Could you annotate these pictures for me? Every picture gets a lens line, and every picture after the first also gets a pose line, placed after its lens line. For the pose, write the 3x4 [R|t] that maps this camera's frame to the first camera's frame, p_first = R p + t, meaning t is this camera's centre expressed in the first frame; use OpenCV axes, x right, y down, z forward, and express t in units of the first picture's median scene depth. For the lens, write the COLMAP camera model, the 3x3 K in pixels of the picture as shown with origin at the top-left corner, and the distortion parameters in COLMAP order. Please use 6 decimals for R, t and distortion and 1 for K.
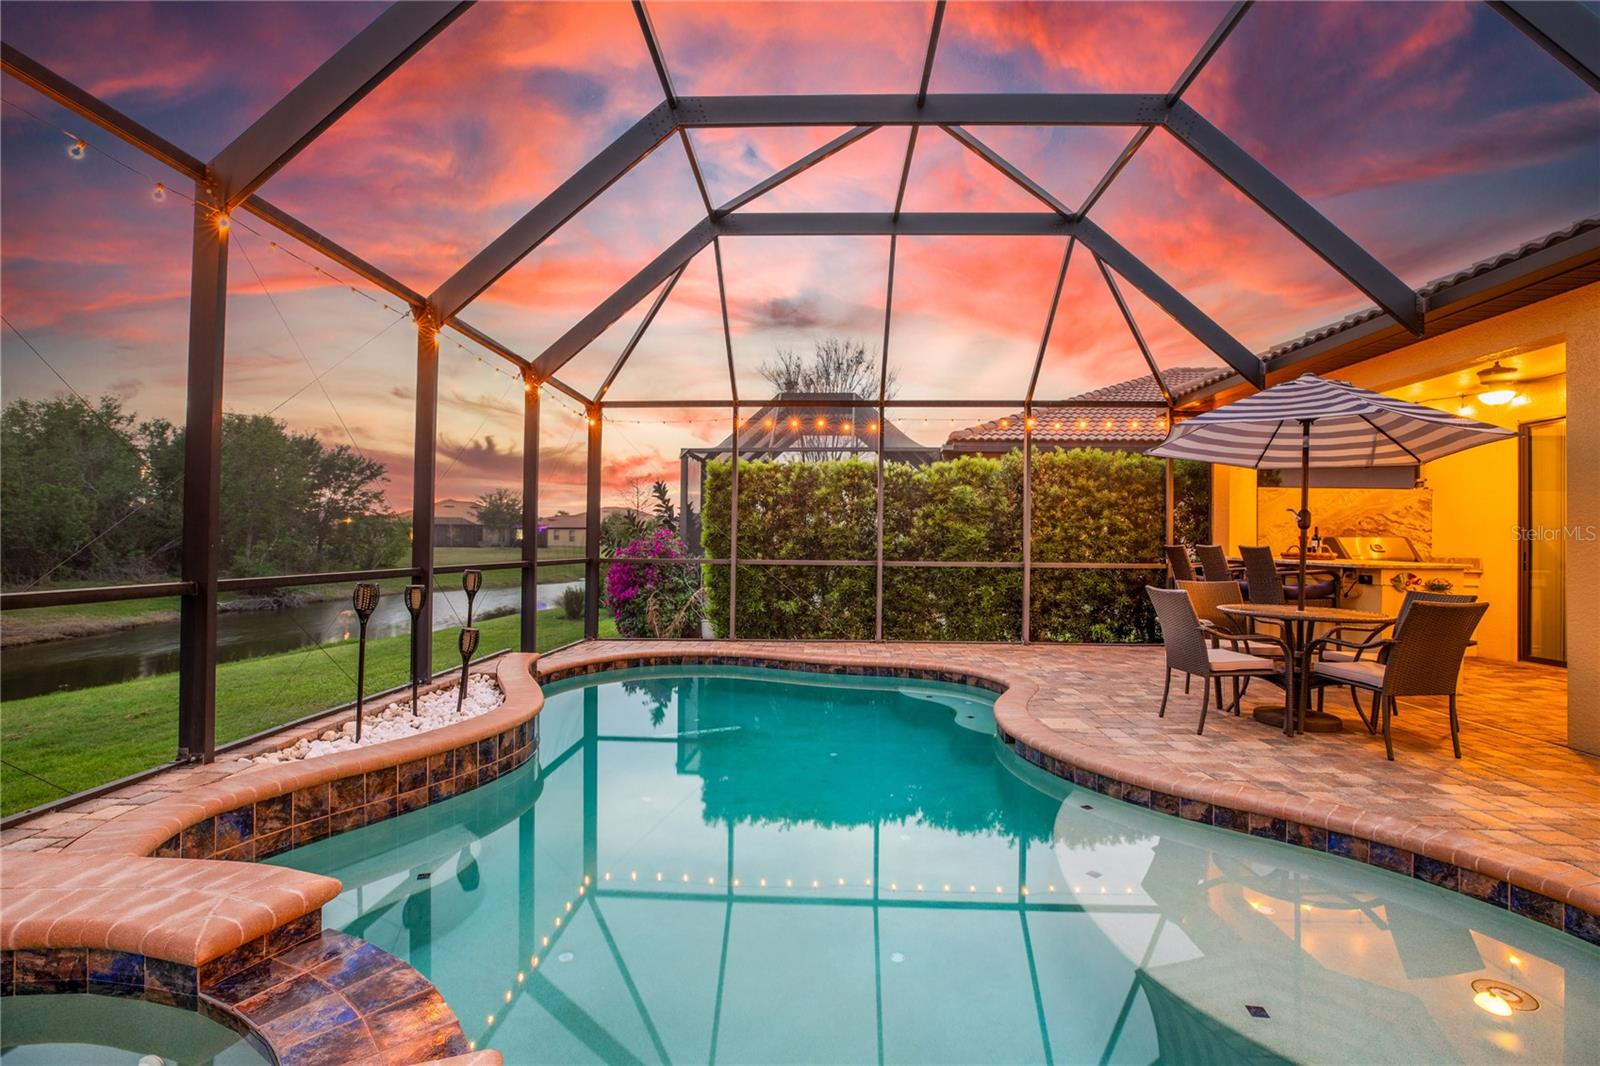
lens RADIAL K [[729.8, 0, 806.2], [0, 729.8, 531.5], [0, 0, 1]] dist [-0.045426, 0.013396]
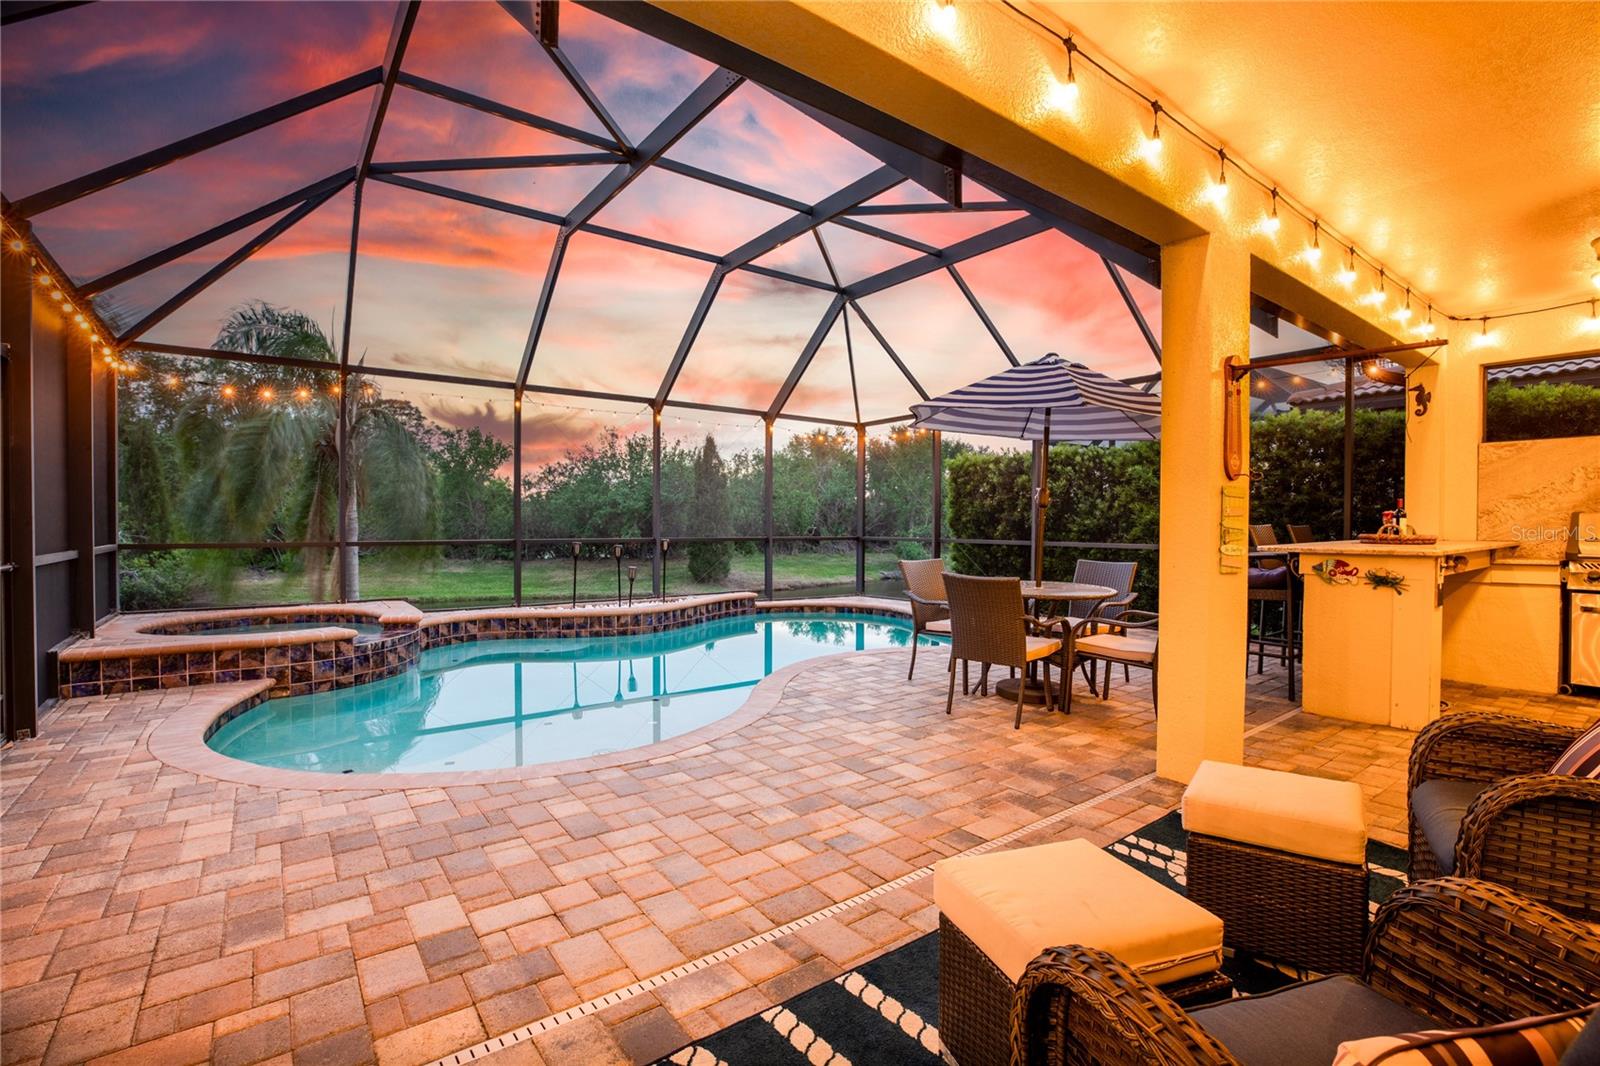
lens RADIAL K [[729.8, 0, 806.2], [0, 729.8, 531.5], [0, 0, 1]] dist [-0.045426, 0.013396]
pose [[0.628607, 0.002434, -0.777719, 0.984988], [0.012865, 0.999826, 0.013528, 0.009261], [0.777617, -0.018509, 0.628466, 0.065895]]
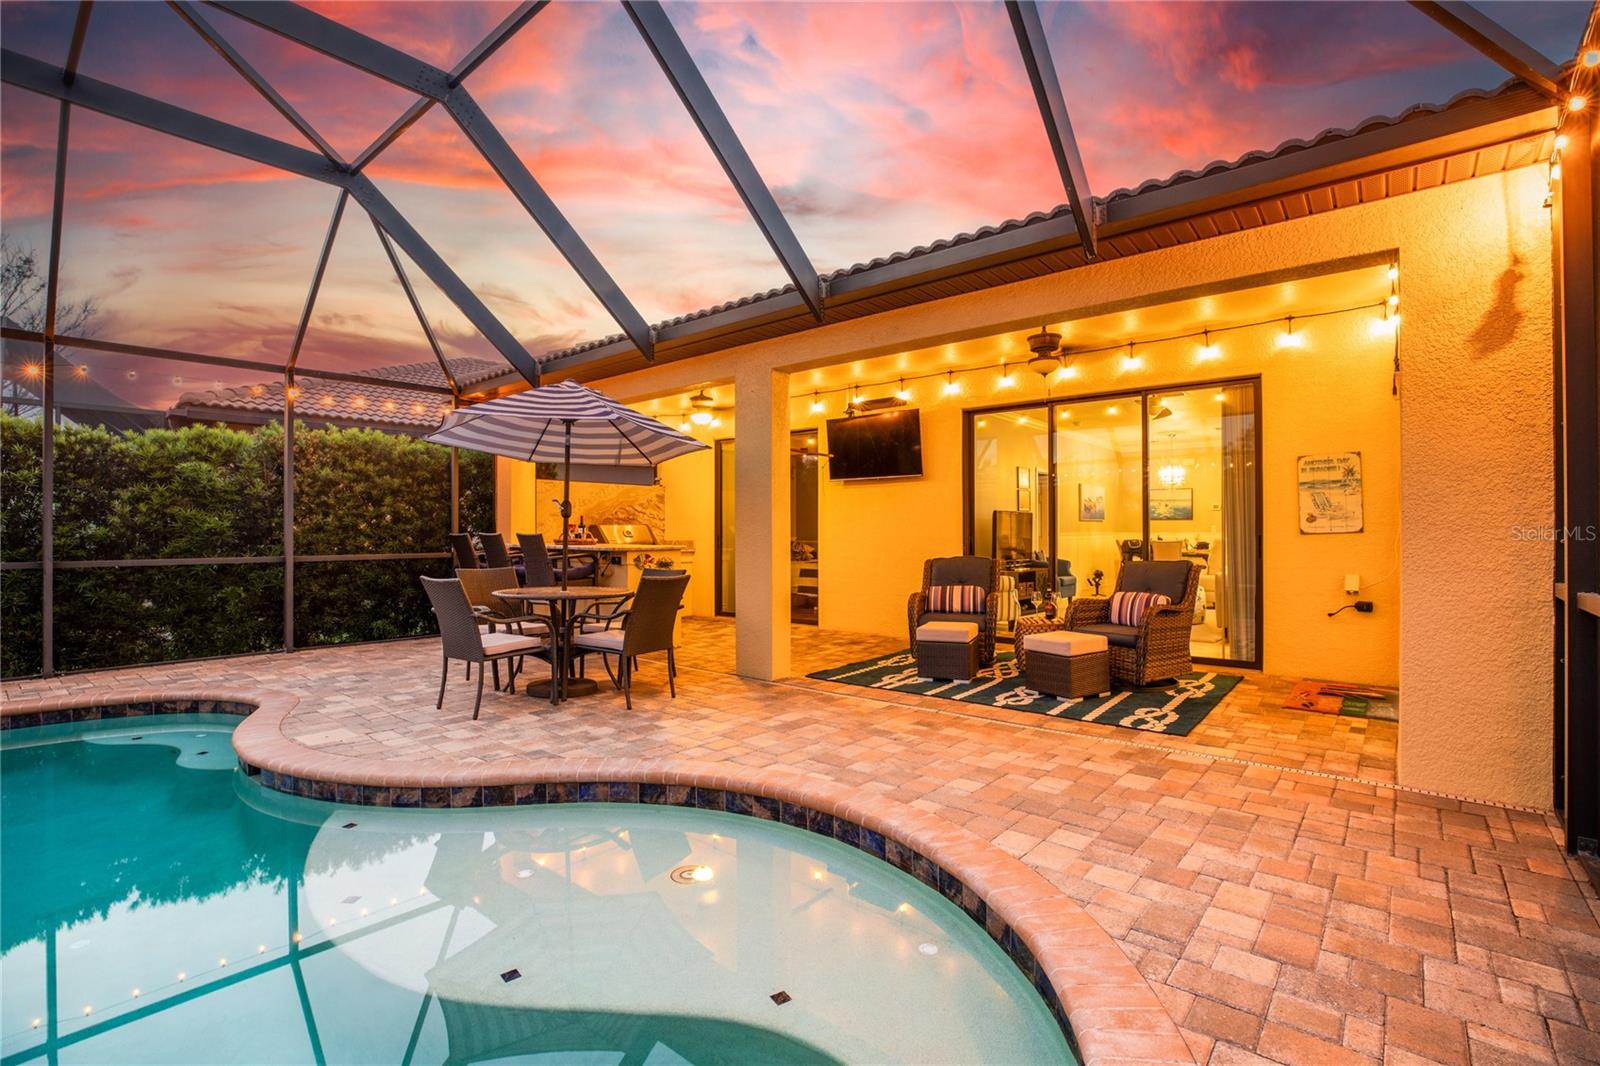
lens RADIAL K [[729.8, 0, 806.2], [0, 729.8, 531.5], [0, 0, 1]] dist [-0.045426, 0.013396]
pose [[0.619435, -0.011441, 0.784964, 0.027363], [-0.000973, 0.999882, 0.015342, 0.000163], [-0.785047, -0.010267, 0.619351, 0.001092]]
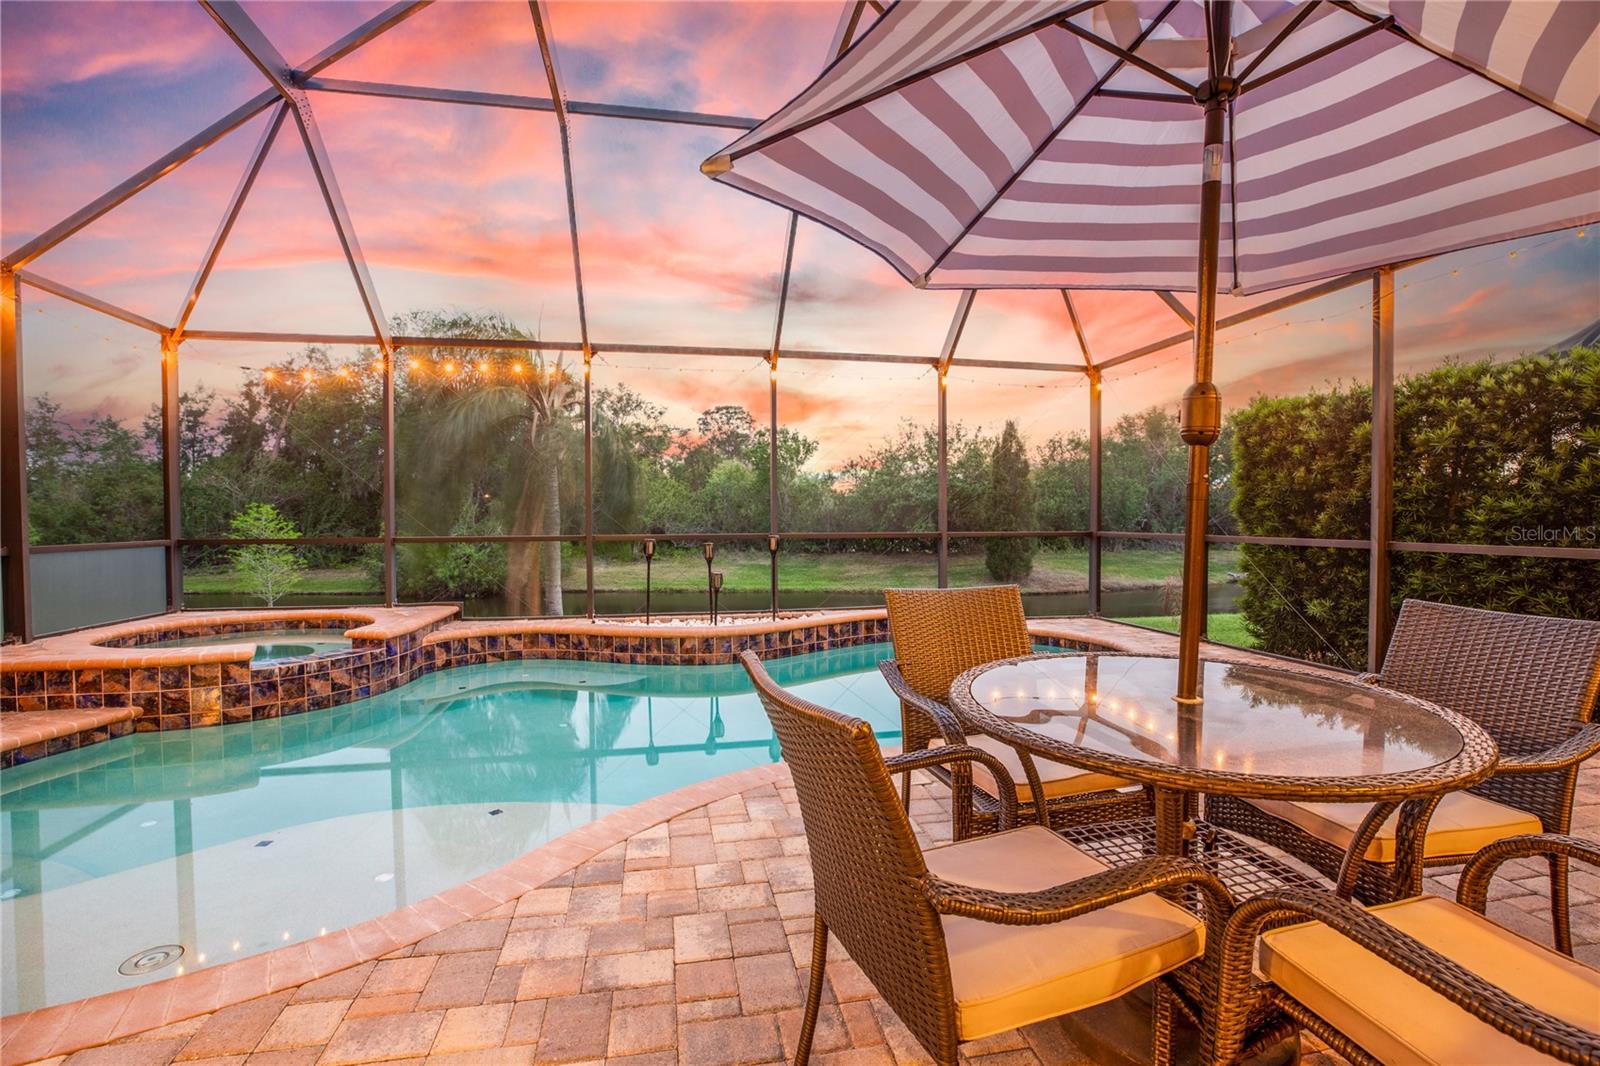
lens RADIAL K [[729.8, 0, 806.2], [0, 729.8, 531.5], [0, 0, 1]] dist [-0.045426, 0.013396]
pose [[0.224032, 0.009822, -0.974532, 0.739769], [0.020358, 0.999684, 0.014755, 0.020230], [0.974369, -0.023145, 0.223761, 0.578774]]
